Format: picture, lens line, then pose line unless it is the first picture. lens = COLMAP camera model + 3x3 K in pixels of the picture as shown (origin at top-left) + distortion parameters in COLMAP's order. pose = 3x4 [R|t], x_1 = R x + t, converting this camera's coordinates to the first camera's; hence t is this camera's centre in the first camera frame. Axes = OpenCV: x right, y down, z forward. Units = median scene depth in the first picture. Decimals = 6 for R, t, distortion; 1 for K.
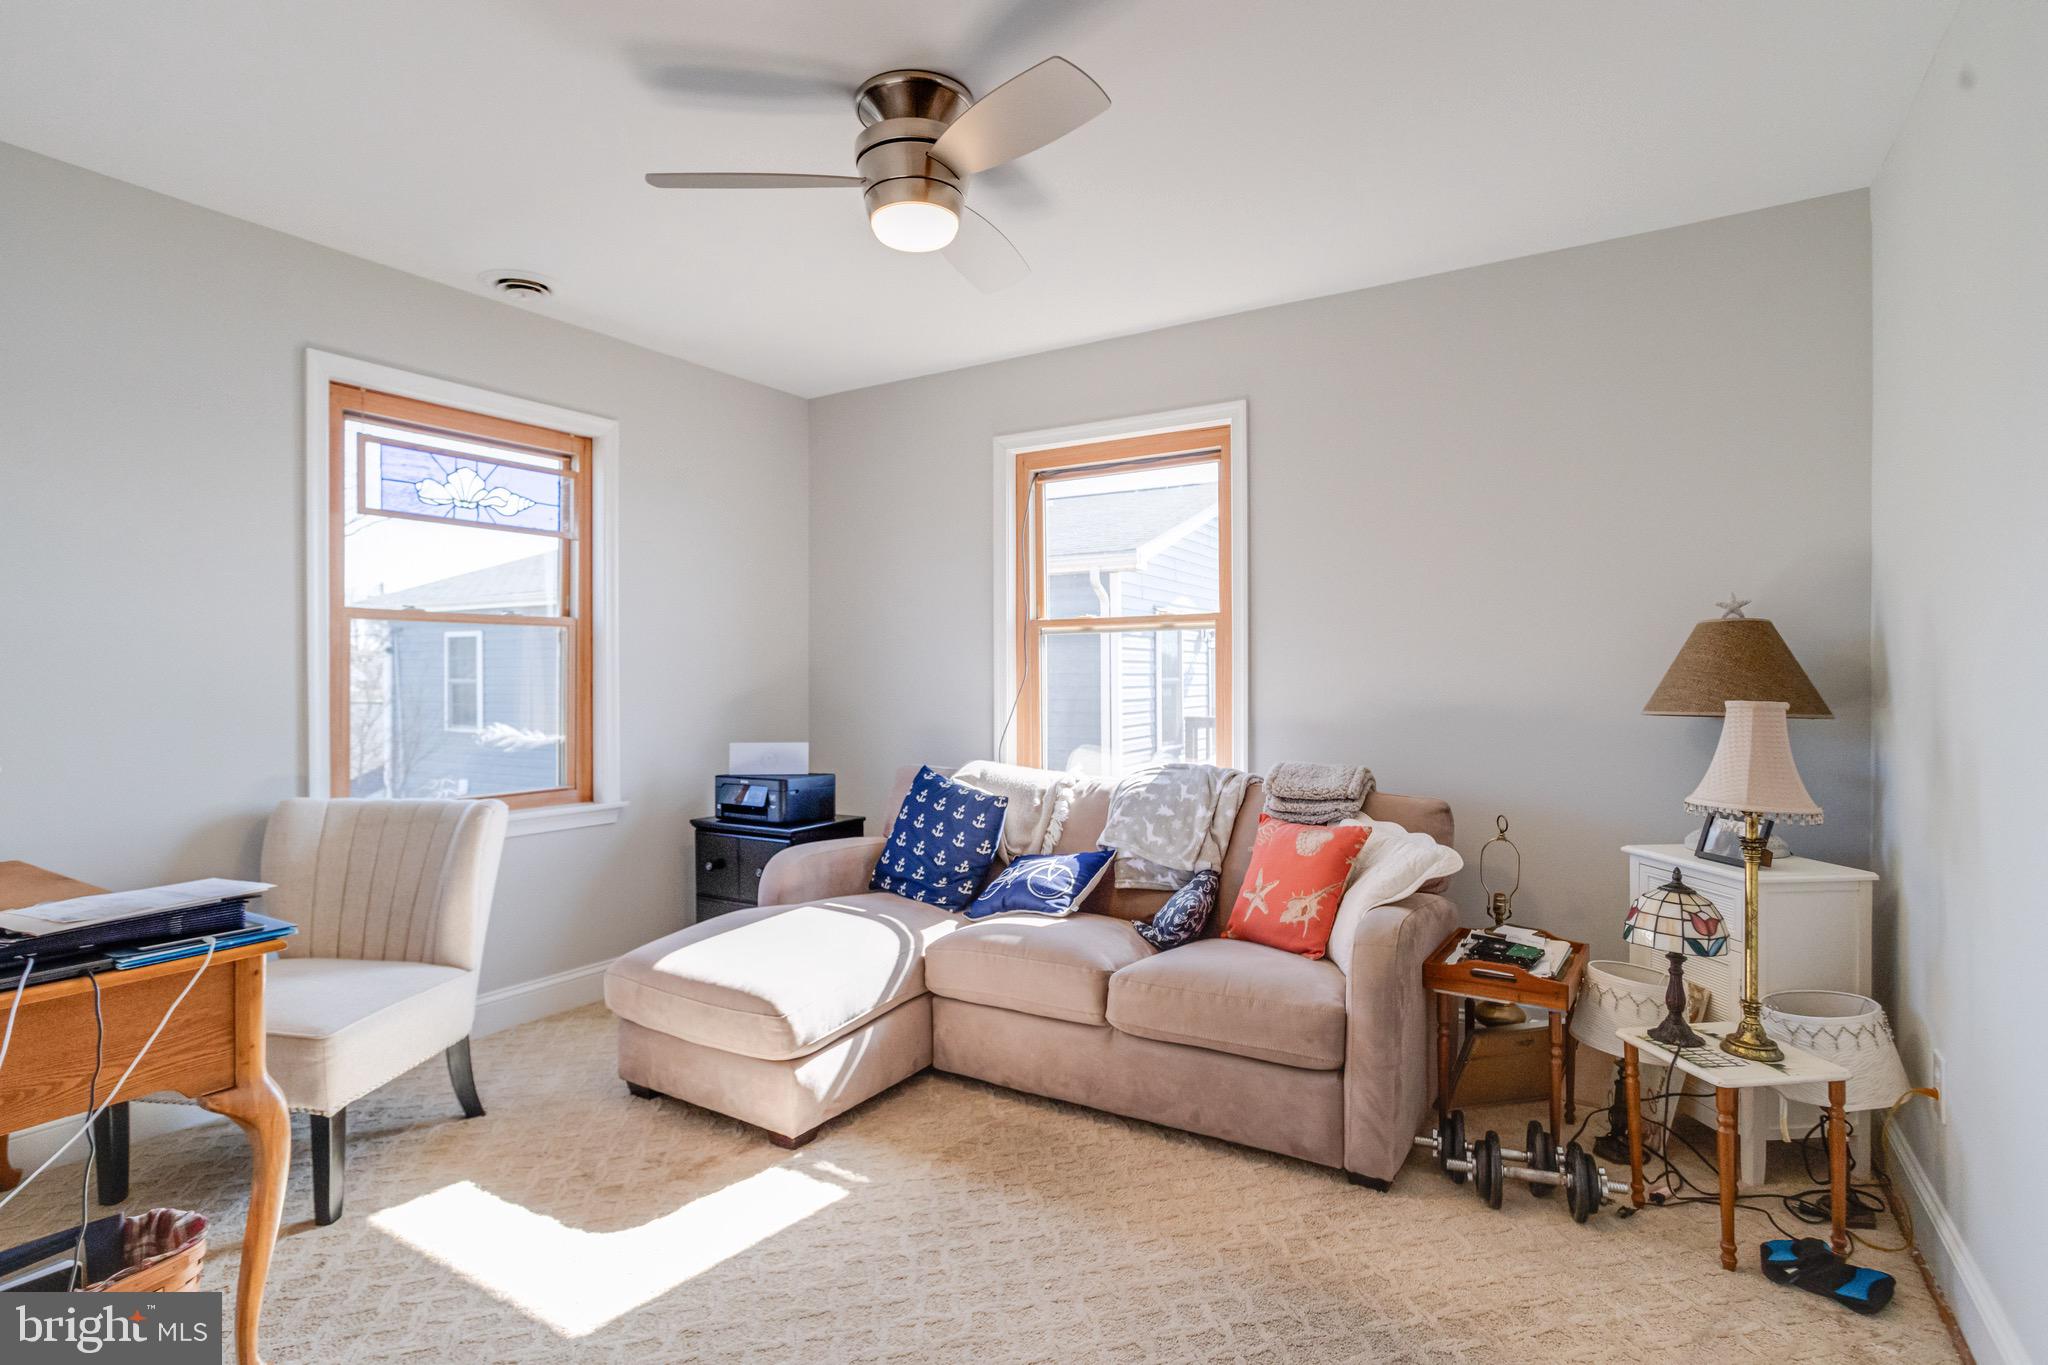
lens RADIAL K [[1020.8, 0, 1022.3], [0, 1020.8, 677.5], [0, 0, 1]] dist [-0.019155, 0.016247]
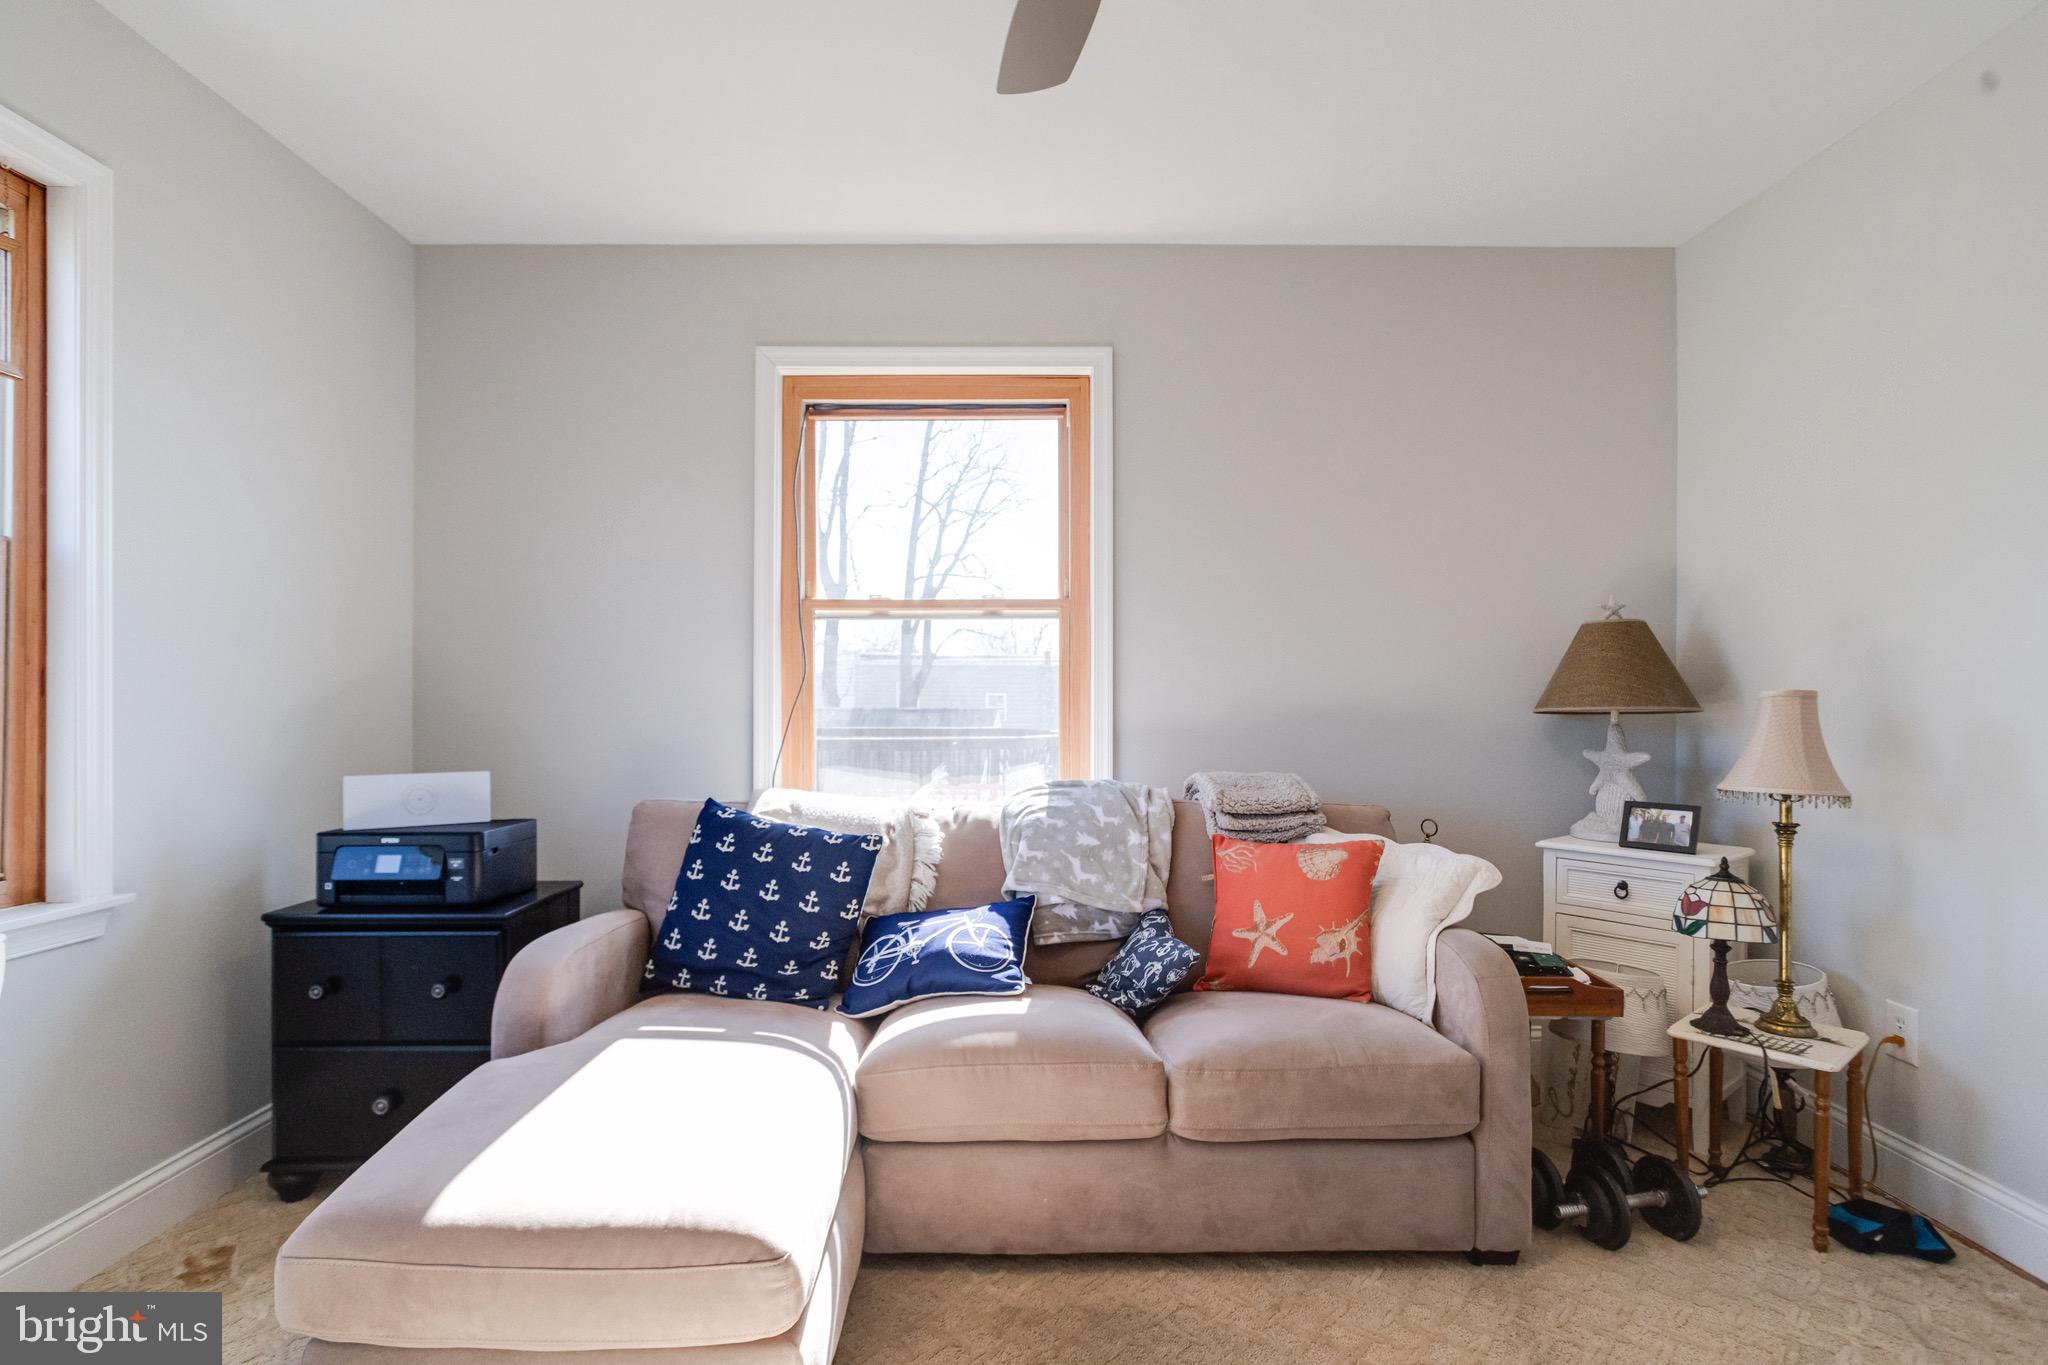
lens RADIAL K [[1020.8, 0, 1024.7], [0, 1020.8, 696.3], [0, 0, 1]] dist [-0.019155, 0.016247]
pose [[0.845189, 0.005608, 0.534438, -0.333534], [-0.002497, 0.999975, -0.006543, 0.025719], [-0.534461, 0.004195, 0.845183, 0.366448]]
